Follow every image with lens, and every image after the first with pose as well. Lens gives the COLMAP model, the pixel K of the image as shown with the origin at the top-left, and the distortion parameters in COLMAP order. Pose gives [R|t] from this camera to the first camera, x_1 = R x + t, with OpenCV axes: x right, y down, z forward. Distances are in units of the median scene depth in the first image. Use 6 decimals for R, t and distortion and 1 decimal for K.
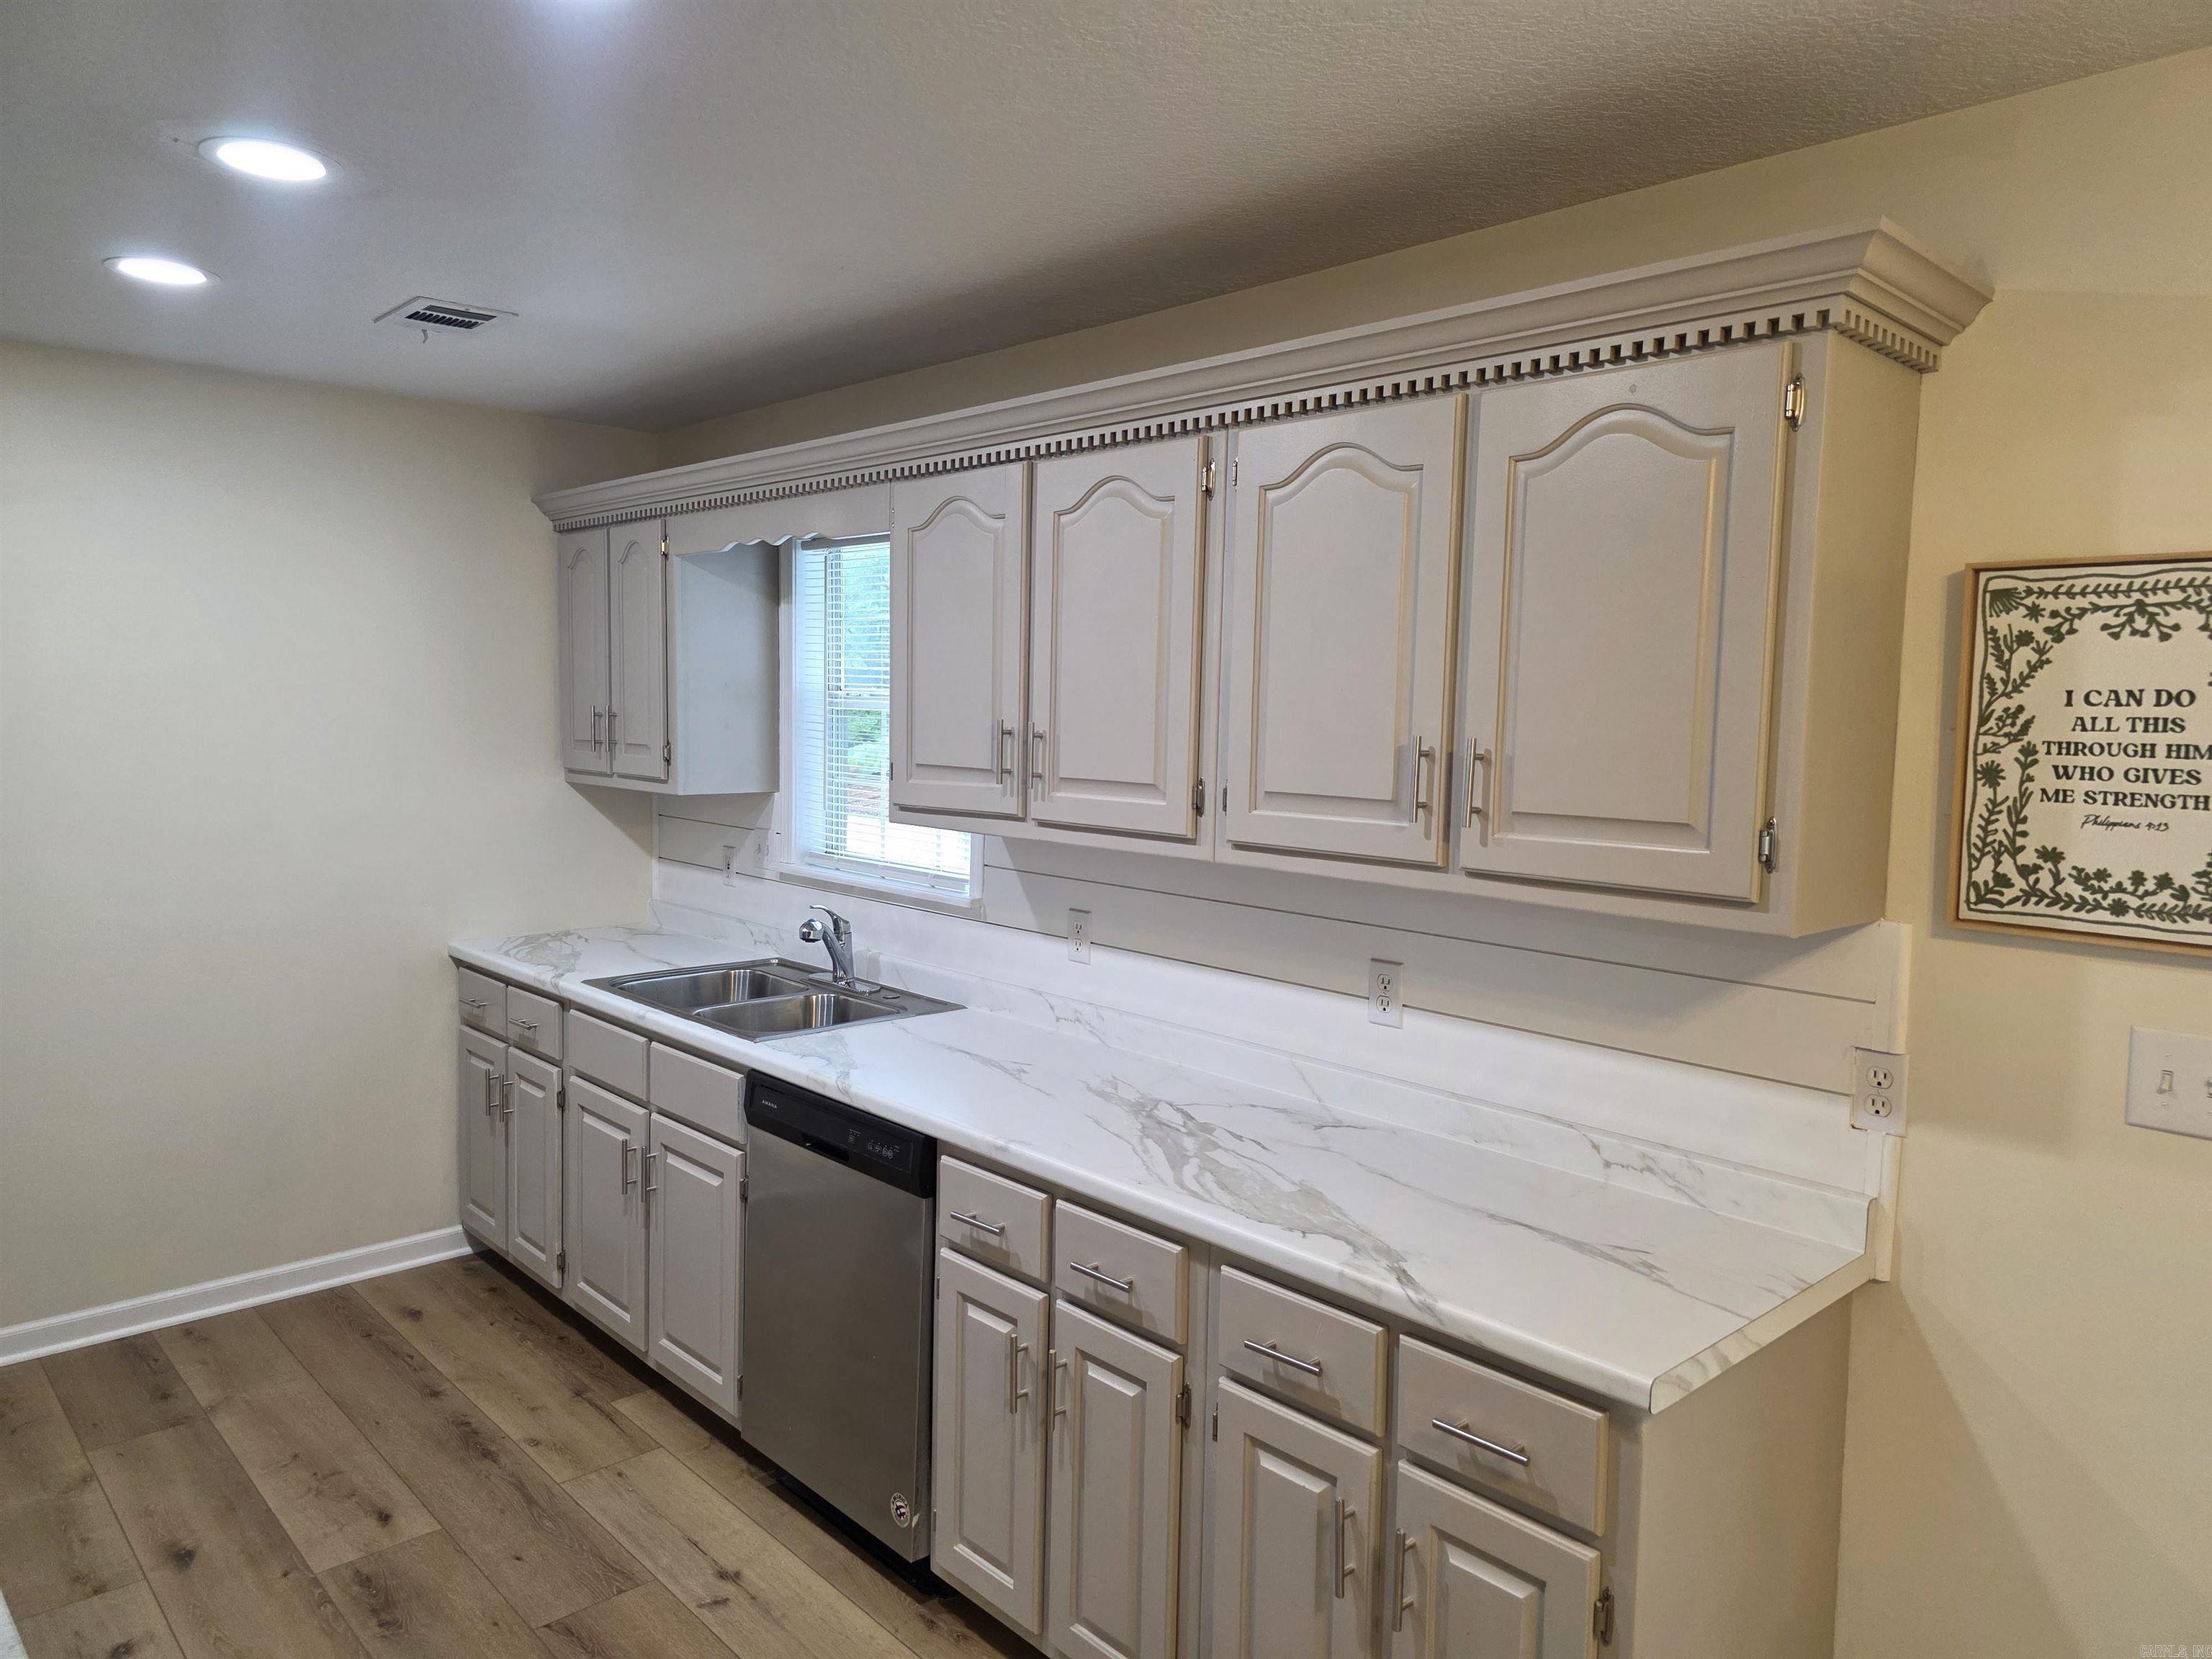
lens RADIAL K [[1529.9, 0, 1110.0], [0, 1529.9, 805.0], [0, 0, 1]] dist [0.059714, -0.044981]
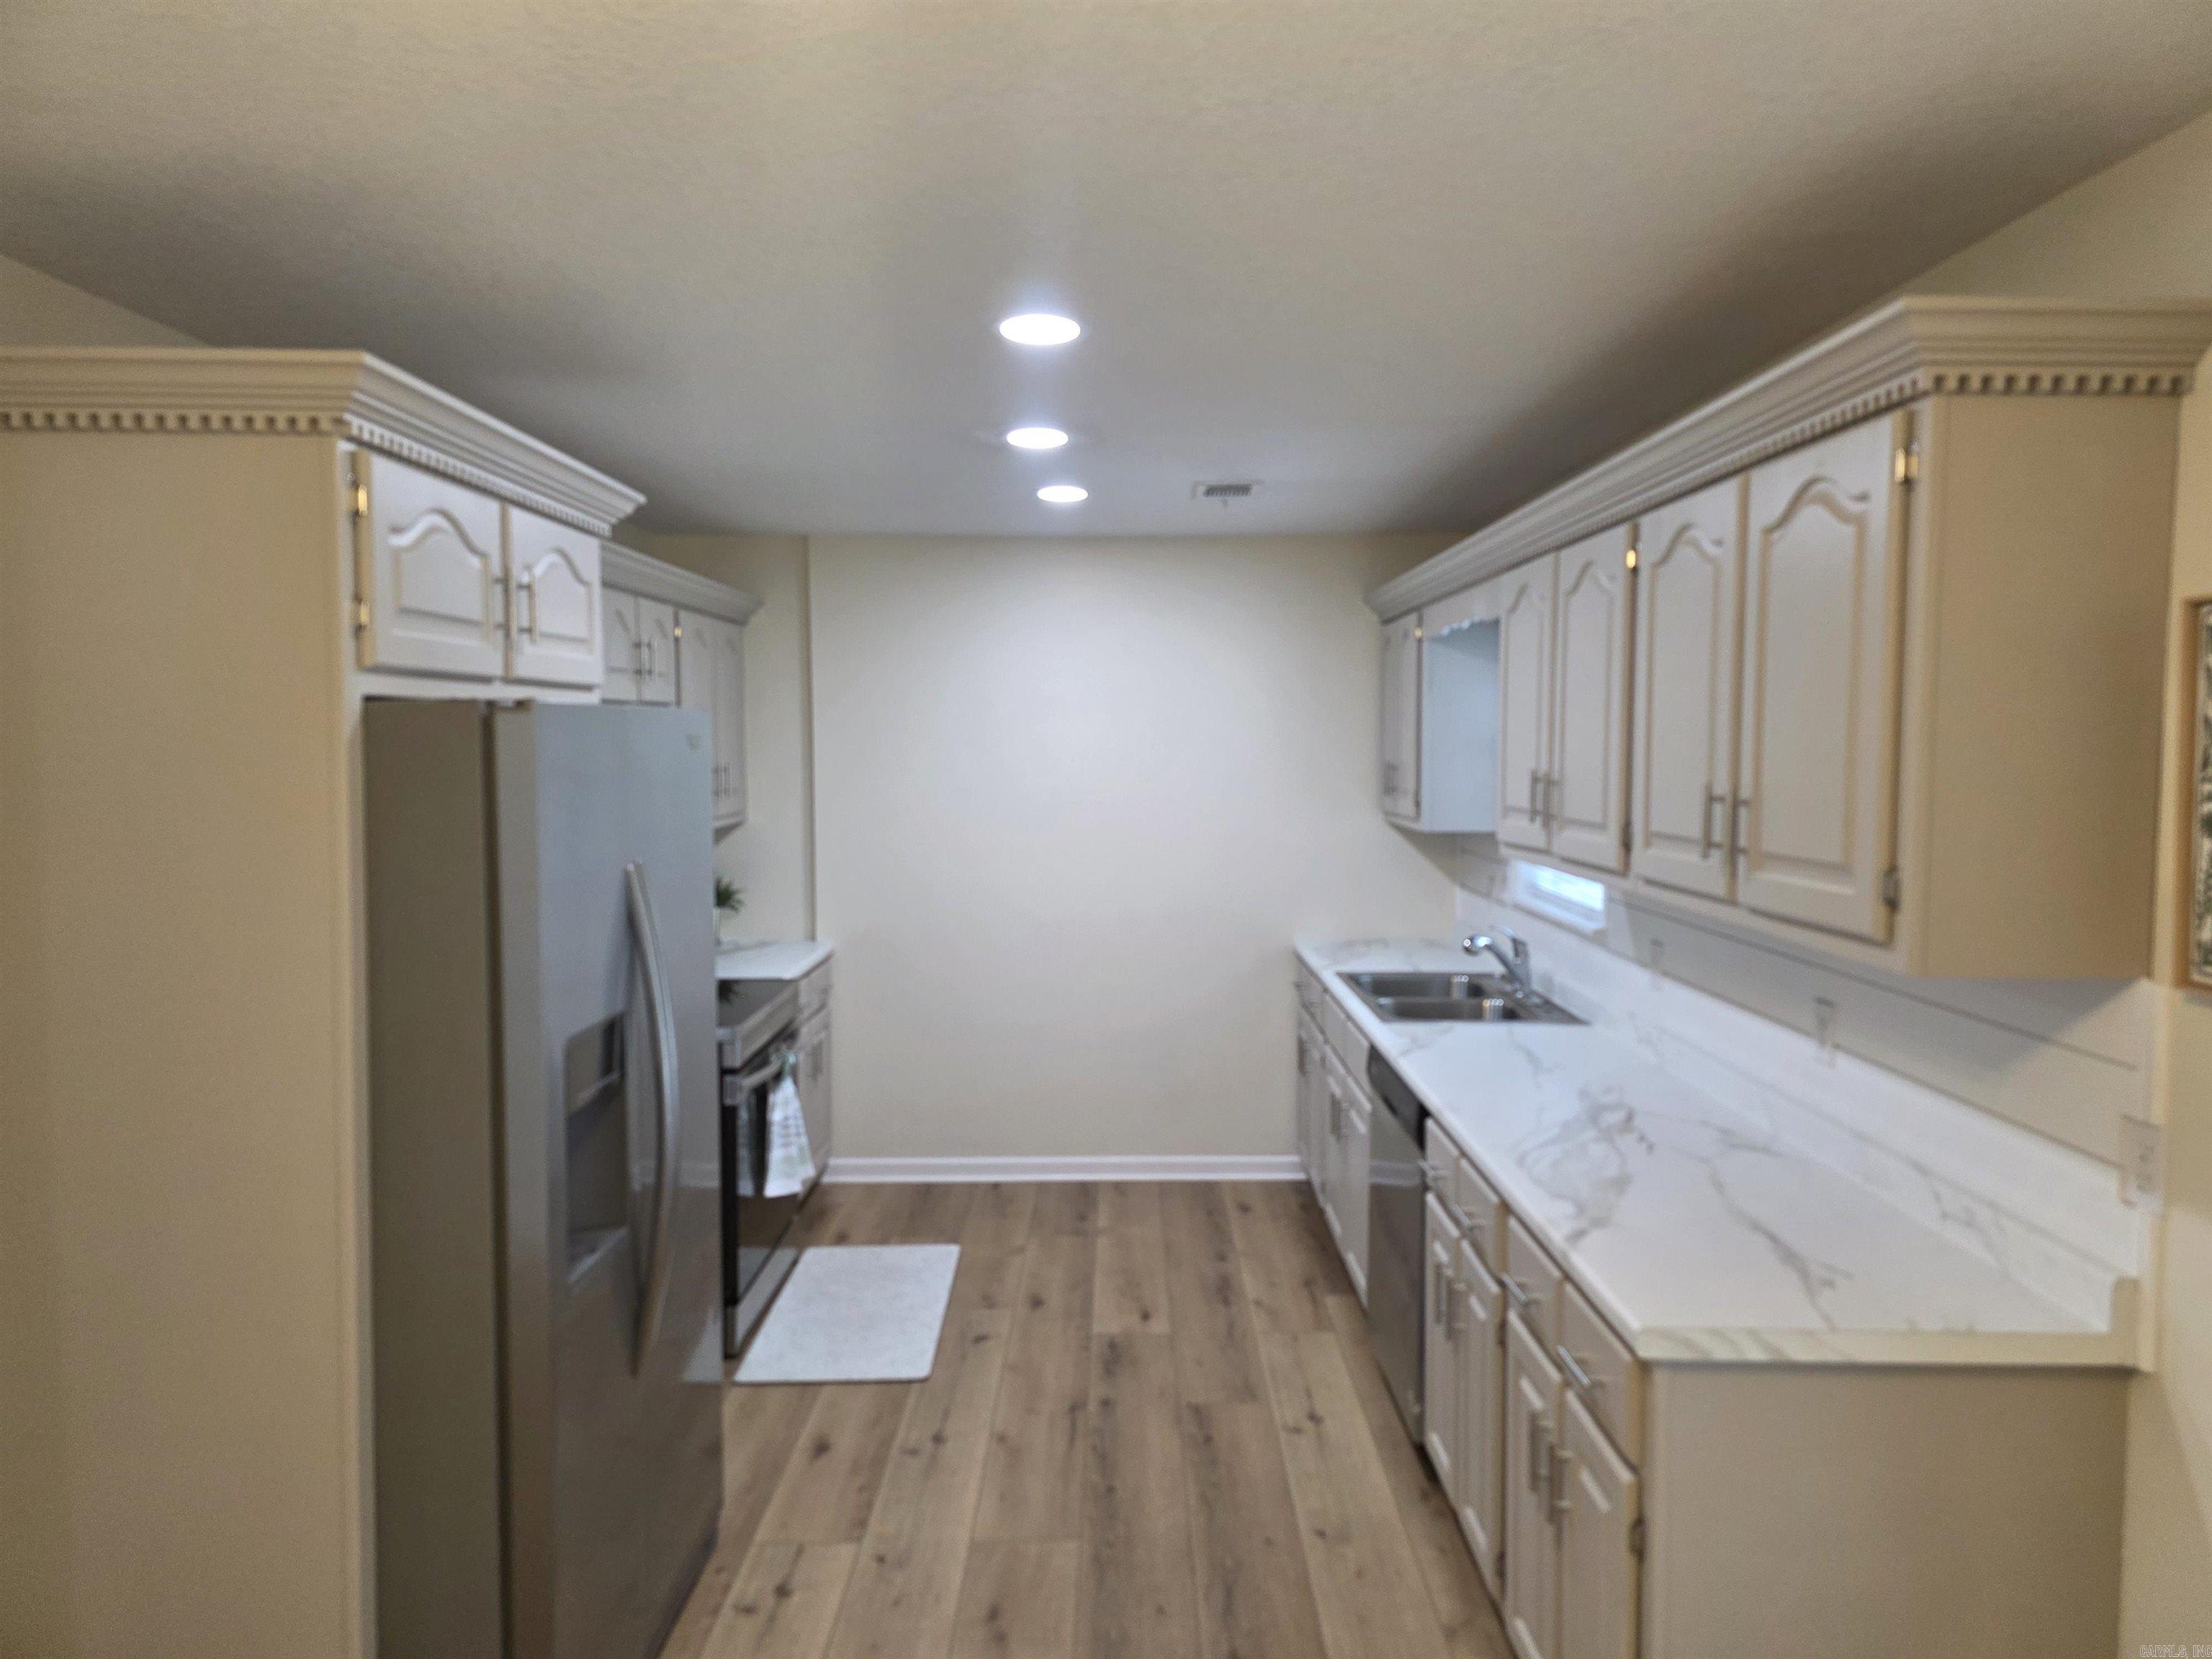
lens RADIAL K [[1529.9, 0, 1110.0], [0, 1529.9, 805.0], [0, 0, 1]] dist [0.059714, -0.044981]
pose [[0.718099, 0.013040, -0.695819, 0.515438], [-0.037630, 0.999089, -0.020112, 0.008262], [0.694923, 0.040626, 0.717935, -0.081379]]
